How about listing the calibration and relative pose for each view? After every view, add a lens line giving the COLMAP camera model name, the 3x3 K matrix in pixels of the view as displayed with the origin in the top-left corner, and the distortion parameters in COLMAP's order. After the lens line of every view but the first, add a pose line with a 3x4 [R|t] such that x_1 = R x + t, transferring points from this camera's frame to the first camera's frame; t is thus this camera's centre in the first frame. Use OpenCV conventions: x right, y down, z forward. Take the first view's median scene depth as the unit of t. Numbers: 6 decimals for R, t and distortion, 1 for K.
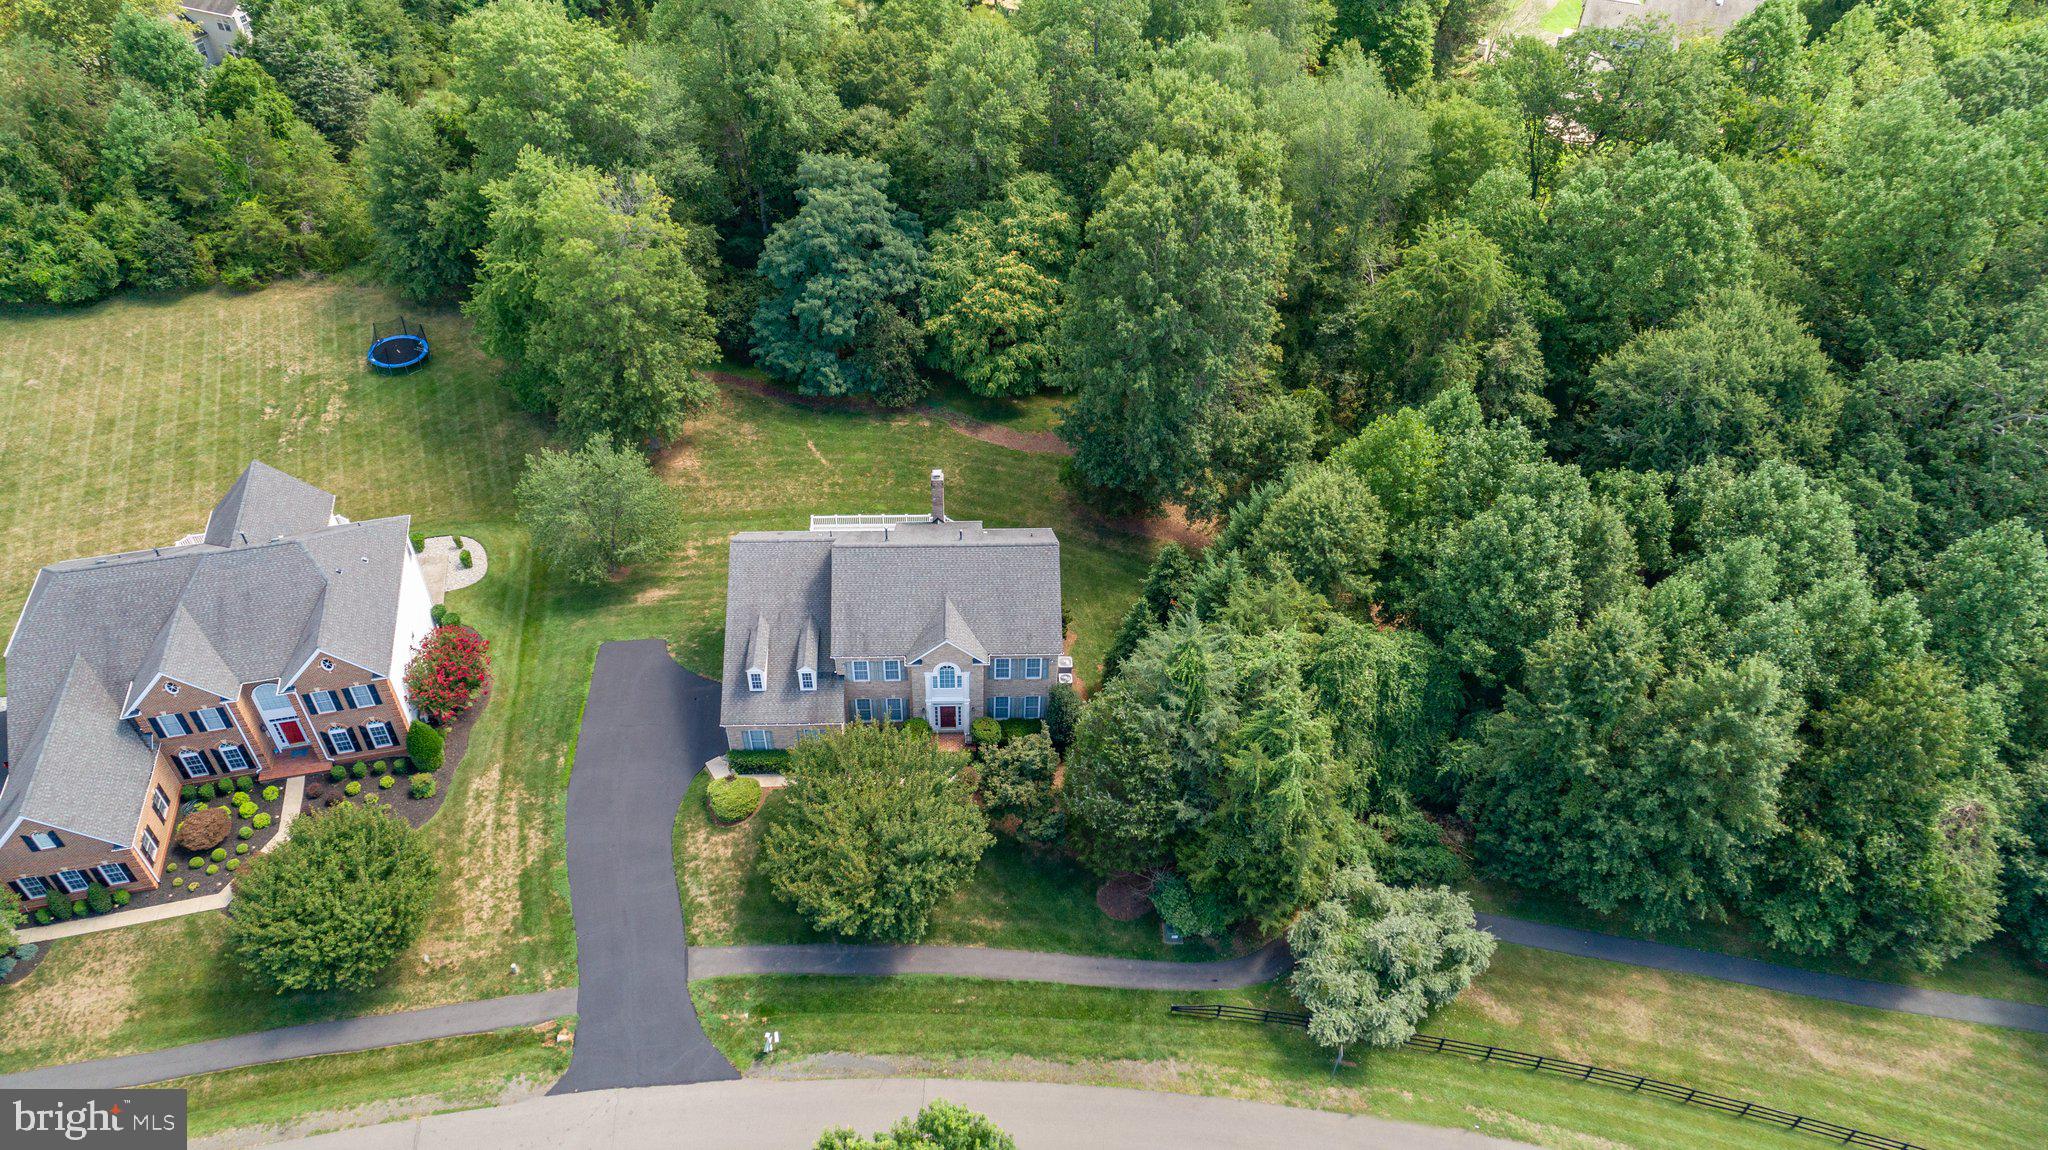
lens RADIAL K [[1382.1, 0, 1024.2], [0, 1382.1, 578.2], [0, 0, 1]] dist [-0.012684, 0.011655]
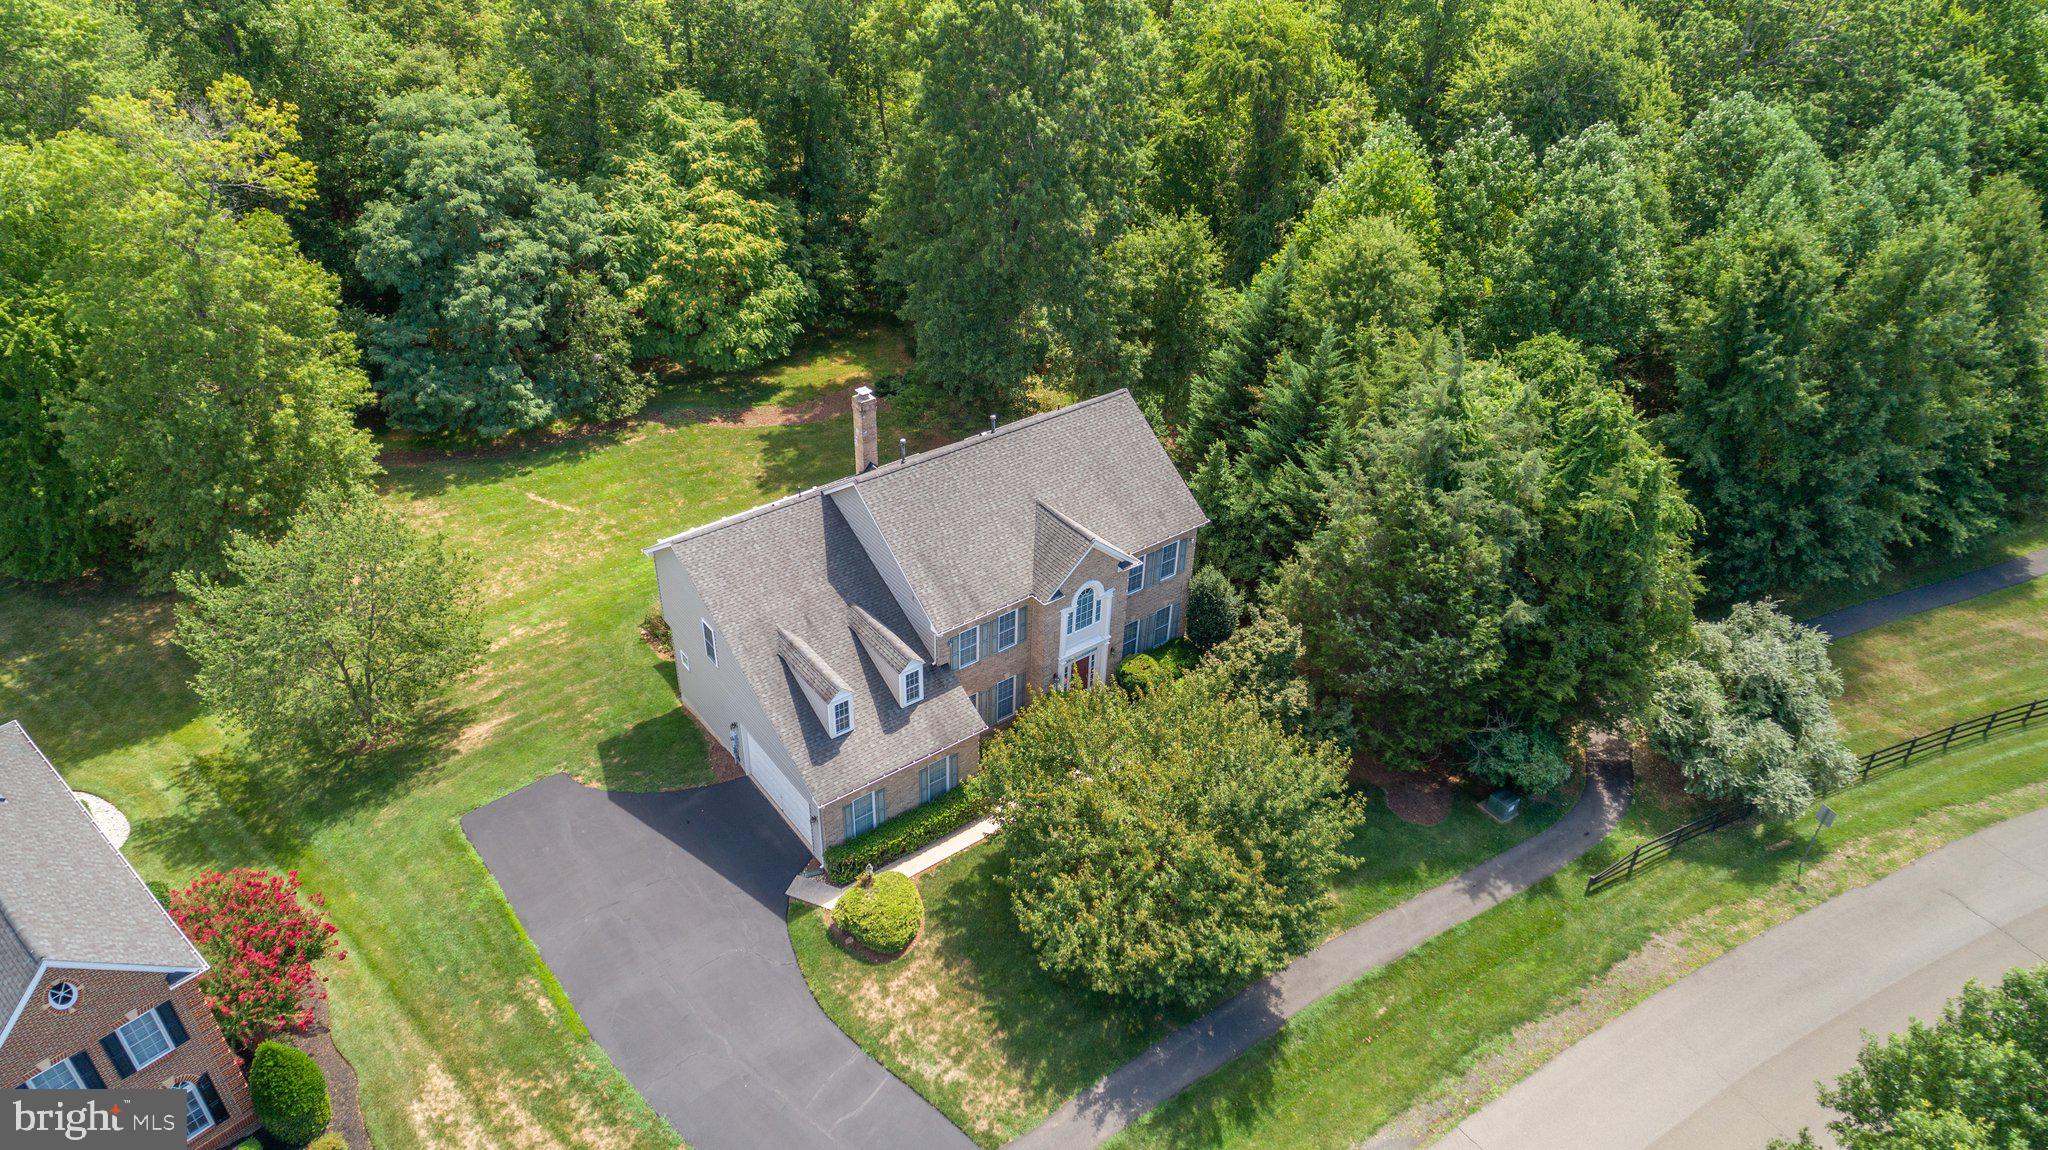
lens RADIAL K [[1382.1, 0, 1022.5], [0, 1382.1, 575.8], [0, 0, 1]] dist [-0.012684, 0.011655]
pose [[0.824551, -0.324215, 0.463681, -0.380169], [0.375523, 0.926600, -0.019885, 0.057847], [-0.423200, 0.190519, 0.885779, 0.407987]]
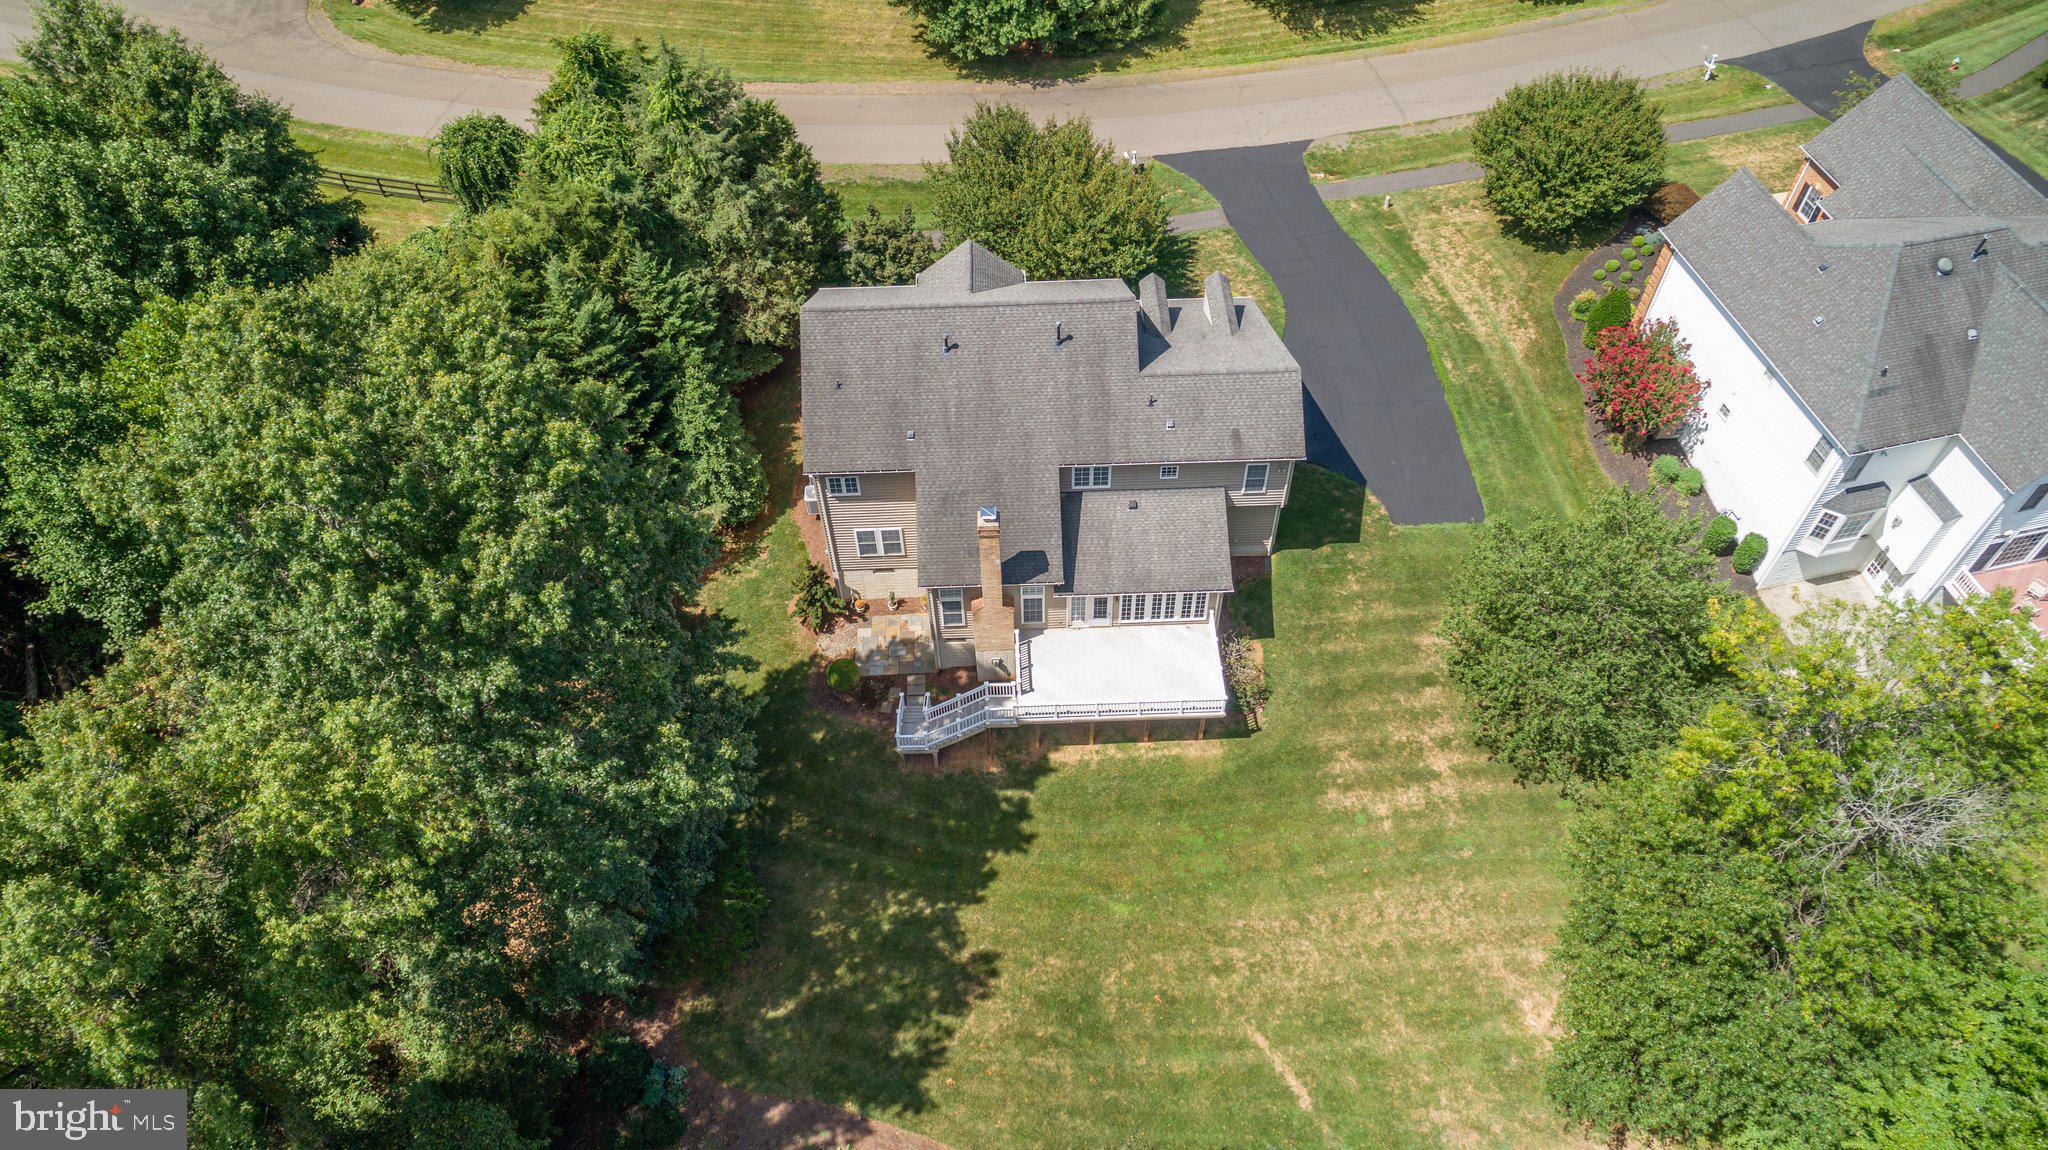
lens RADIAL K [[1382.1, 0, 1022.1], [0, 1382.1, 571.7], [0, 0, 1]] dist [-0.012684, 0.011655]
pose [[-0.999917, -0.011828, 0.005154, -0.088161], [0.005960, -0.069109, 0.997591, -0.701033], [-0.011443, 0.997539, 0.069173, 1.077912]]
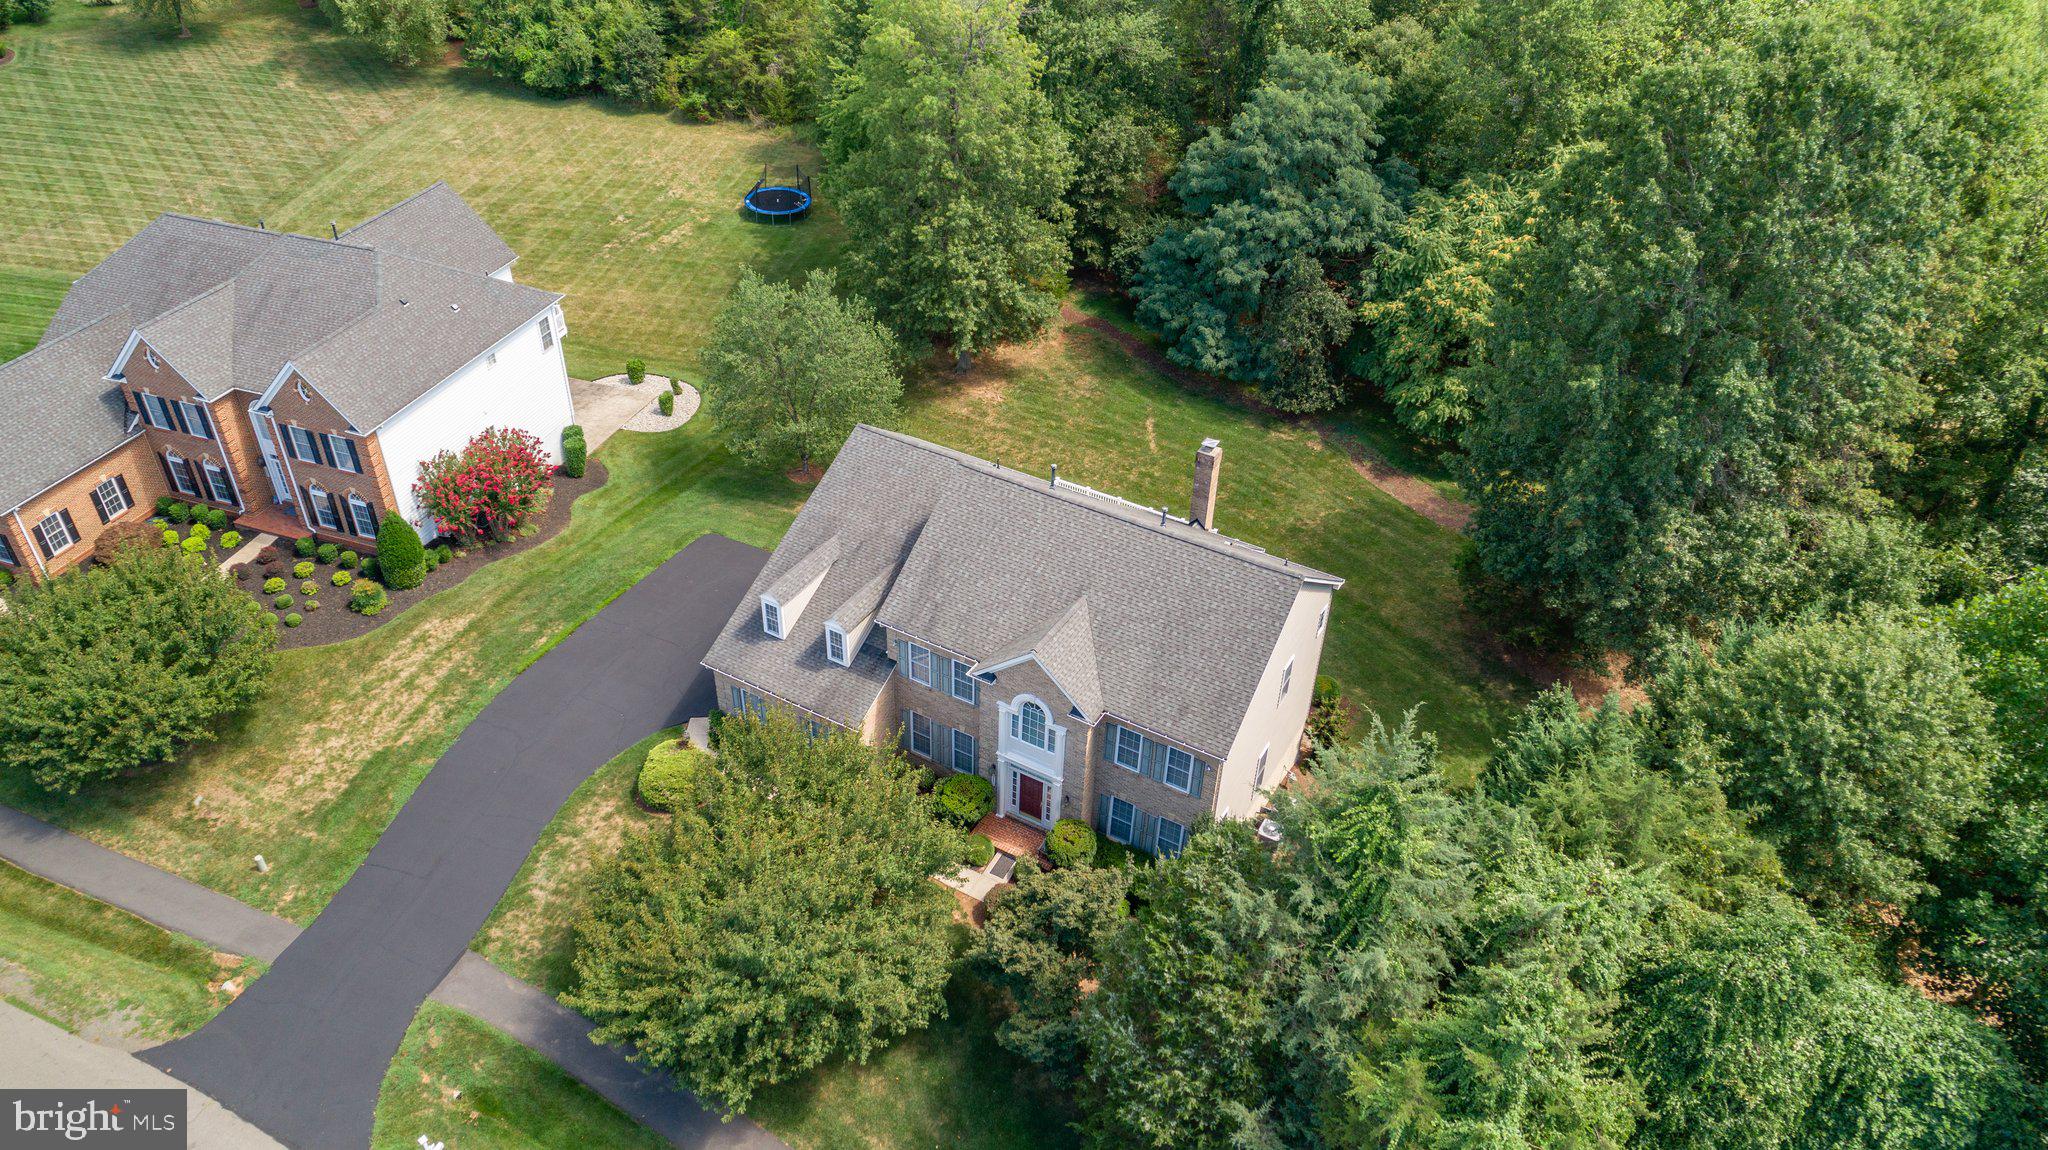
lens RADIAL K [[1382.1, 0, 1022.2], [0, 1382.1, 577.4], [0, 0, 1]] dist [-0.012684, 0.011655]
pose [[0.844100, 0.320549, -0.429817, 0.166602], [-0.368671, 0.929037, -0.031160, 0.033589], [0.389328, 0.184764, 0.902378, 0.455838]]
